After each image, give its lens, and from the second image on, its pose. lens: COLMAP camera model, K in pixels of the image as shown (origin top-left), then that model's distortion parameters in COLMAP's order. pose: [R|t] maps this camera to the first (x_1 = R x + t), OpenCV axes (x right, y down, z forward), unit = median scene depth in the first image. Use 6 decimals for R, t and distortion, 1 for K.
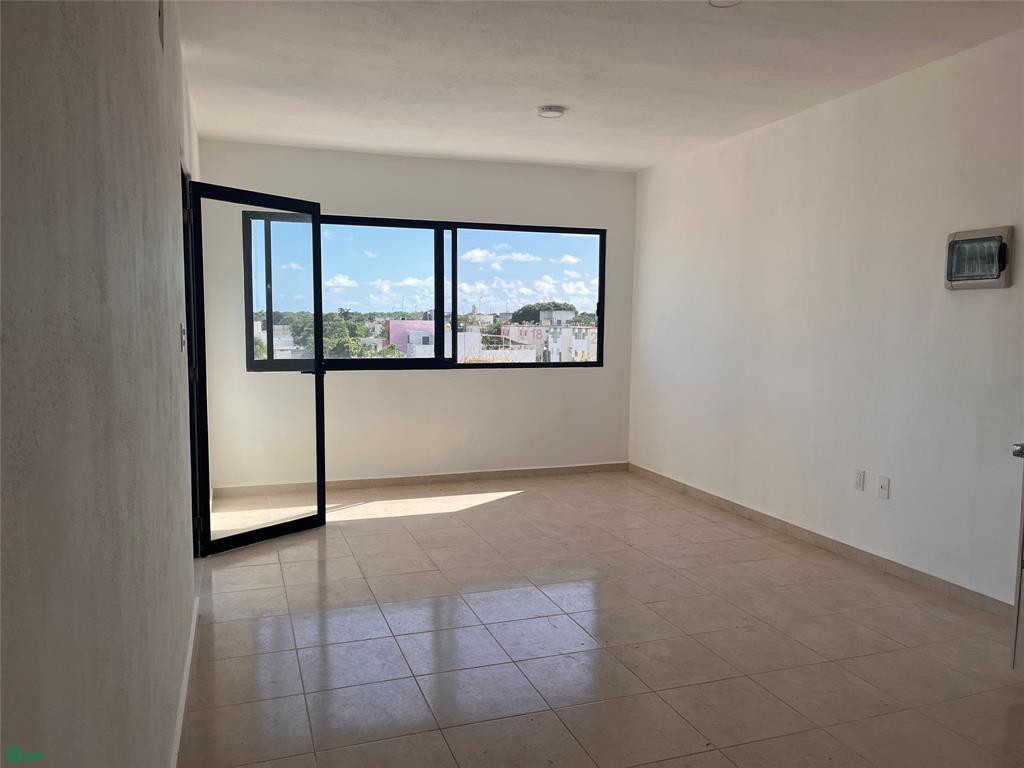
lens RADIAL K [[767.9, 0, 513.7], [0, 767.9, 395.6], [0, 0, 1]] dist [0.048167, -0.075090]
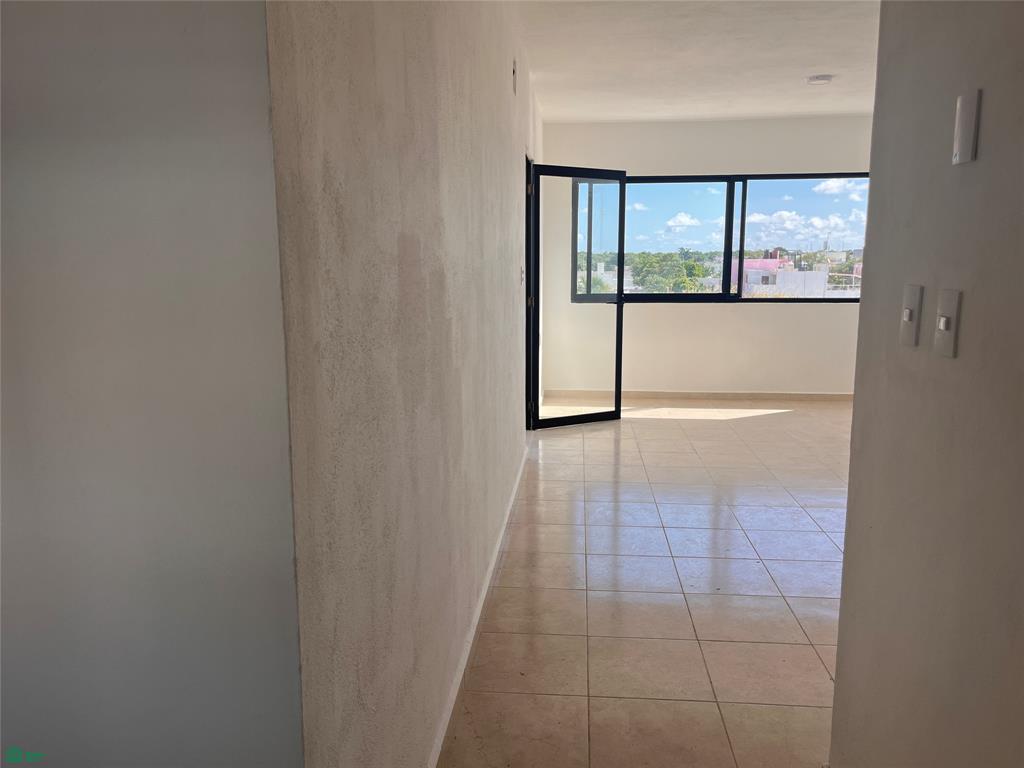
lens RADIAL K [[767.9, 0, 513.7], [0, 767.9, 395.6], [0, 0, 1]] dist [0.048167, -0.075090]
pose [[0.908460, 0.061482, -0.413426, 0.106552], [-0.029645, 0.996109, 0.082993, 0.018941], [0.416920, -0.063139, 0.906748, -0.215361]]
